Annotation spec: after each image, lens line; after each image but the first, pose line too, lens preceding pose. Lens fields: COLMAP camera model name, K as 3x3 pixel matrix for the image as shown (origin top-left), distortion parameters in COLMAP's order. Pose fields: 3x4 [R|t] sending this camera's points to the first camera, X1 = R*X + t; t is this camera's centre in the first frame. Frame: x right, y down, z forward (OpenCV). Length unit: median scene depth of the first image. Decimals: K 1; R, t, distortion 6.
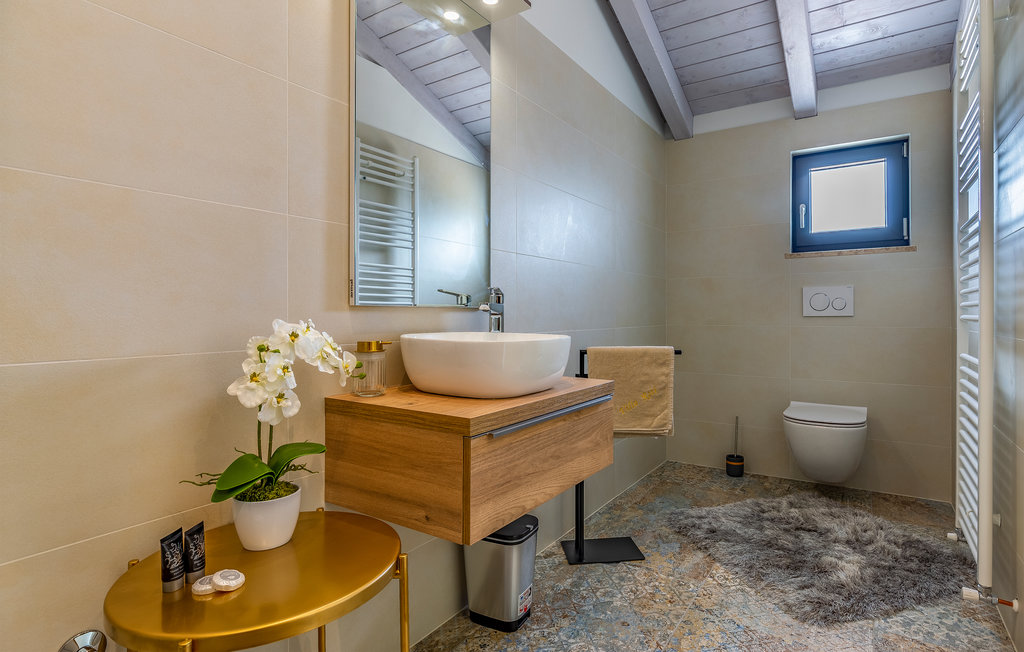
lens RADIAL K [[523.0, 0, 512.0], [0, 523.0, 326.0], [0, 0, 1]] dist [-0.001459, -0.000393]
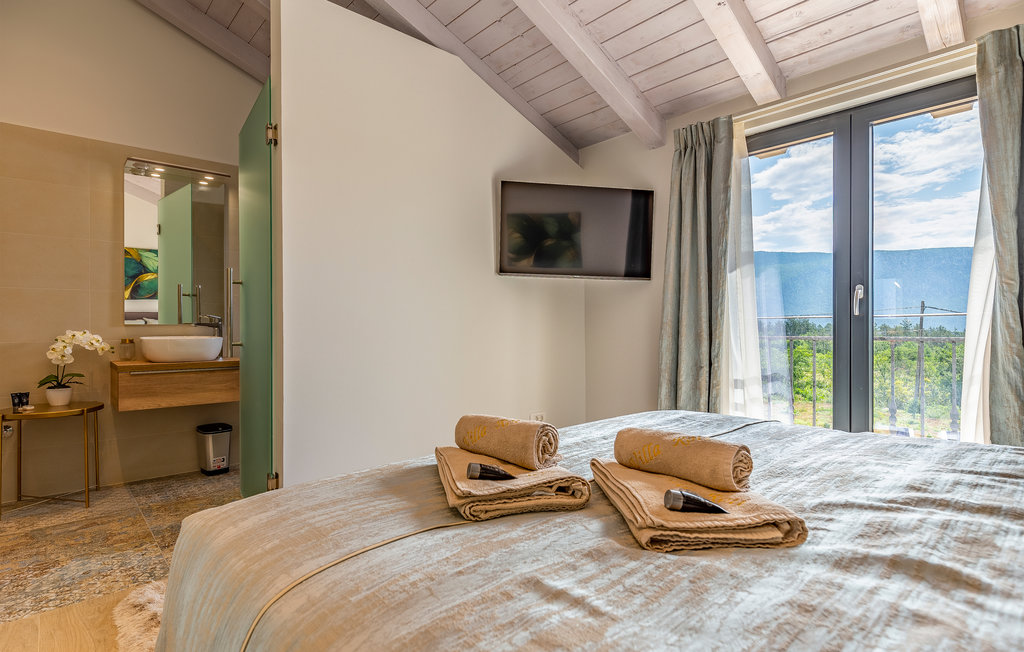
lens RADIAL K [[523.0, 0, 512.0], [0, 523.0, 326.0], [0, 0, 1]] dist [-0.001459, -0.000393]
pose [[0.968206, 0.010325, -0.249940, 2.449707], [-0.013015, 0.999874, -0.009113, -0.038126], [0.249814, 0.012077, 0.968219, -1.099597]]
